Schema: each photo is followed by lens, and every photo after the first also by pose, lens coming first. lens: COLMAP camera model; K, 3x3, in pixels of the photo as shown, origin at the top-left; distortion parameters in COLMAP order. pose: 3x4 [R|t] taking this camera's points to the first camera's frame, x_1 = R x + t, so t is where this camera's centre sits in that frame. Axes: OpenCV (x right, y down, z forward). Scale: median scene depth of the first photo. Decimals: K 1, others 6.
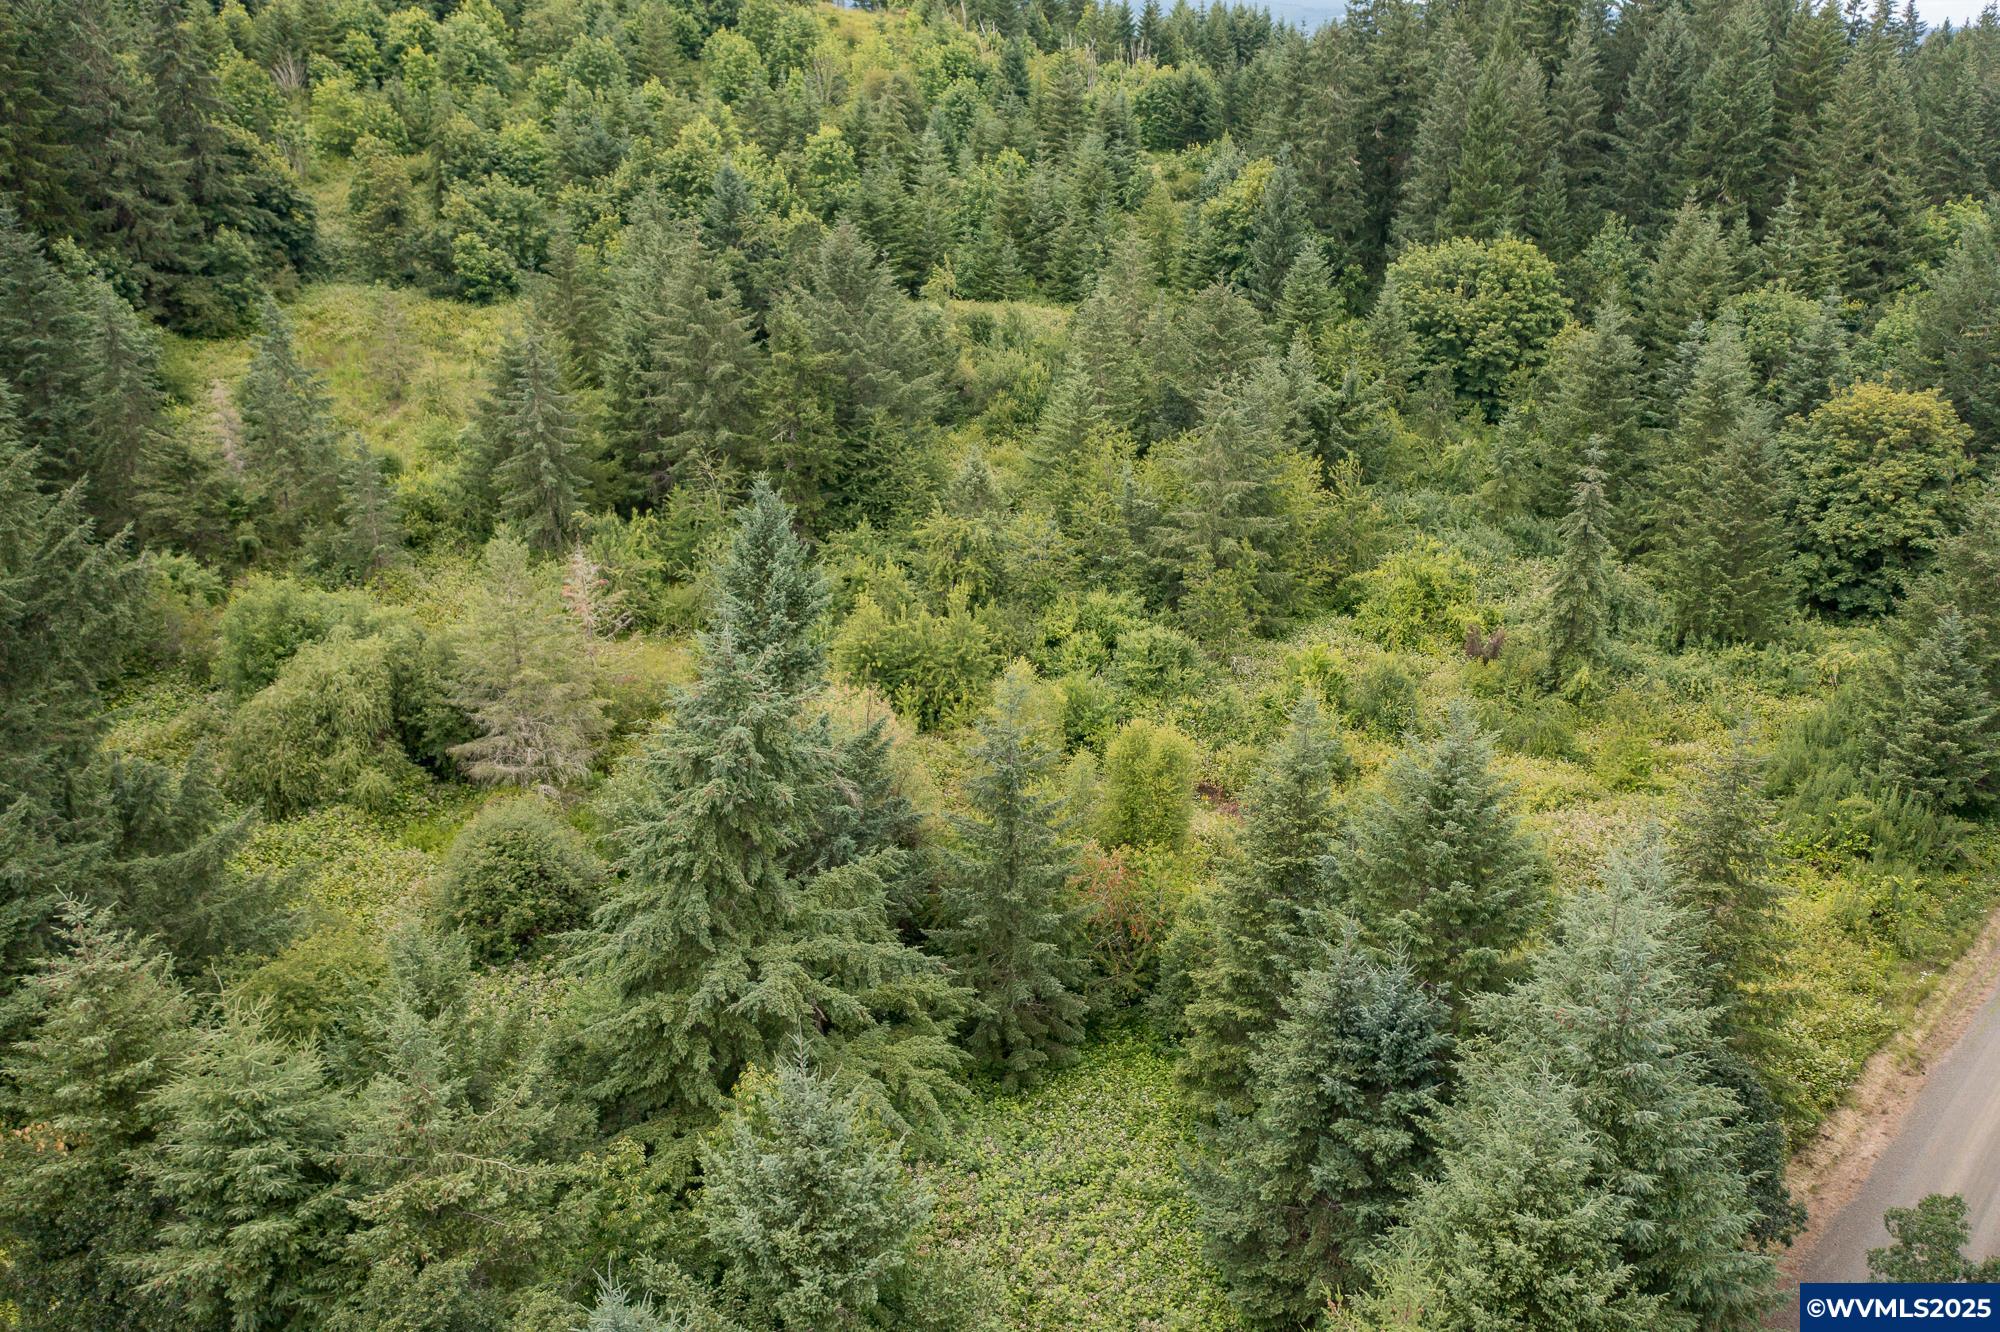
lens RADIAL K [[1597.8, 0, 990.6], [0, 1597.8, 641.1], [0, 0, 1]] dist [-0.013151, 0.005447]
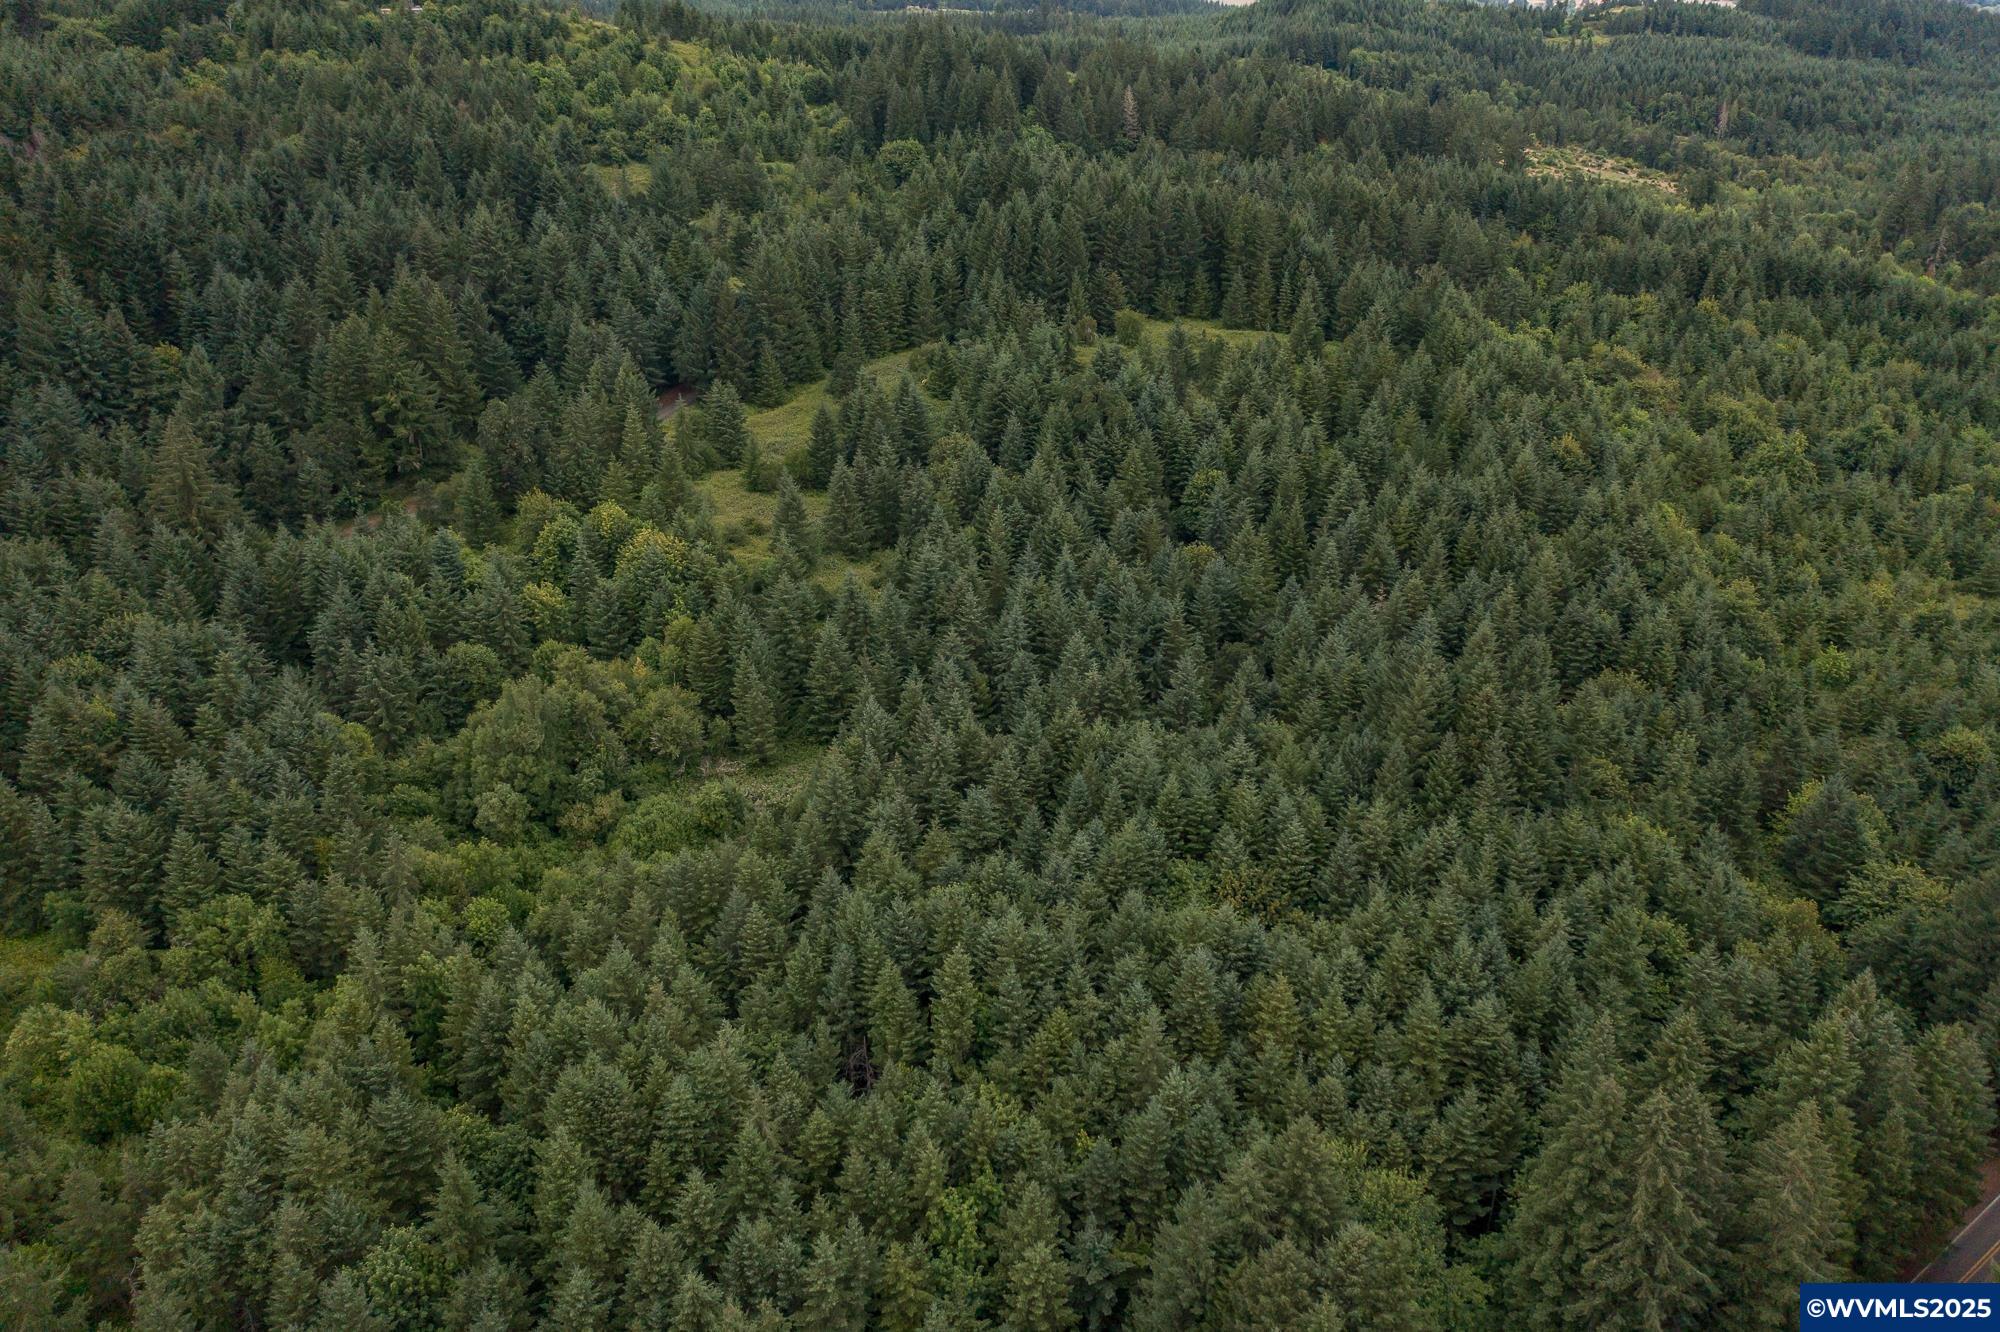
lens RADIAL K [[1597.8, 0, 990.6], [0, 1597.8, 641.1], [0, 0, 1]] dist [-0.013151, 0.005447]
pose [[0.975903, -0.093297, 0.197253, -0.326972], [0.078142, 0.993457, 0.083283, 0.595594], [-0.203732, -0.065862, 0.976809, -2.667576]]
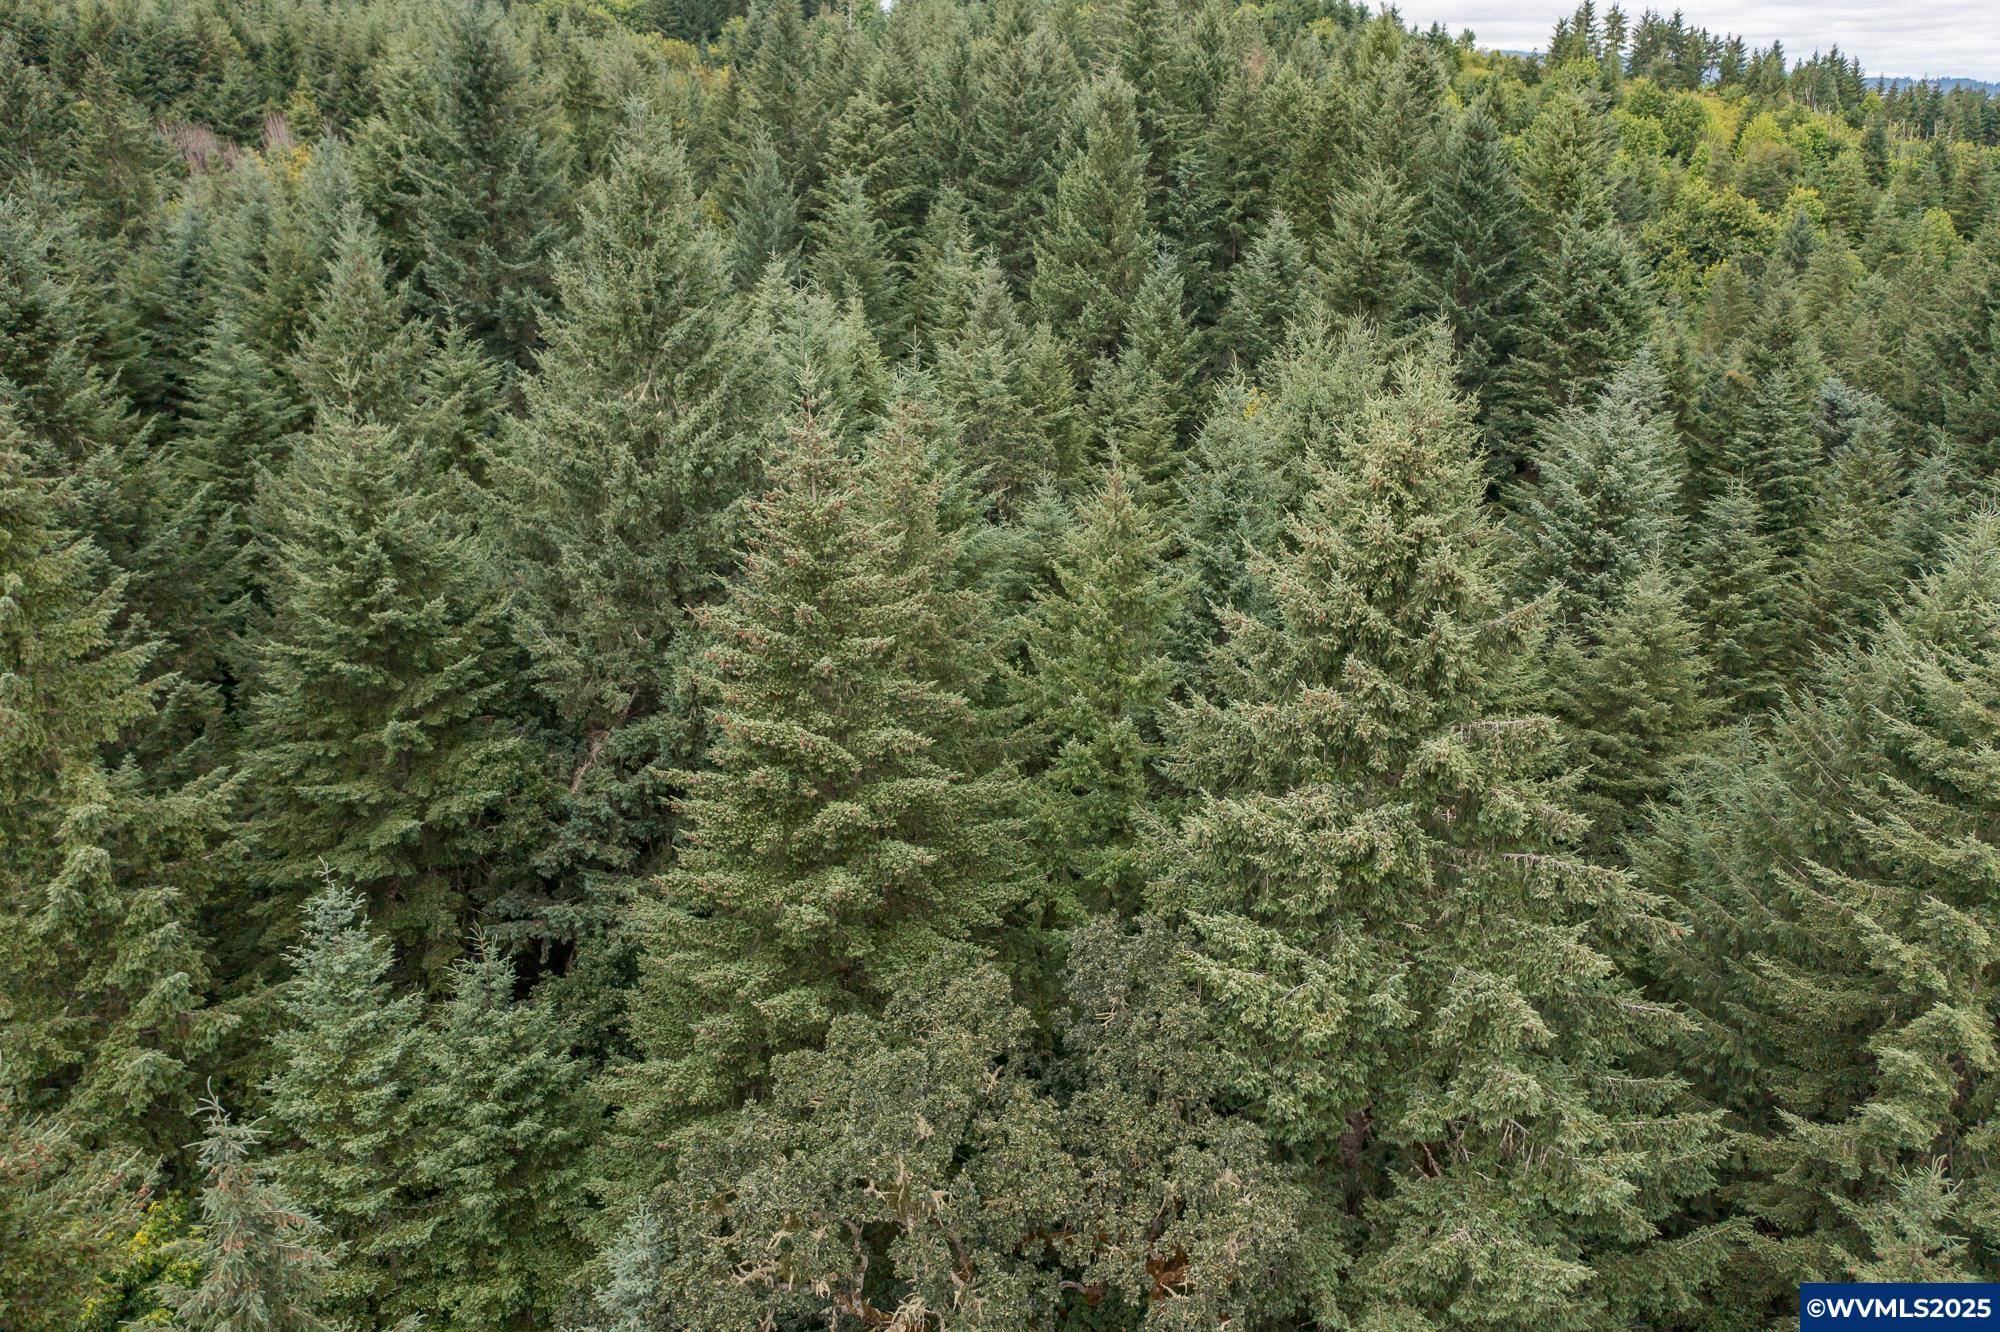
lens RADIAL K [[1597.8, 0, 990.6], [0, 1597.8, 641.1], [0, 0, 1]] dist [-0.013151, 0.005447]
pose [[0.975004, 0.093418, -0.201596, -0.540845], [-0.099256, 0.994880, -0.019026, 0.152664], [0.198786, 0.038560, 0.979284, -0.439280]]
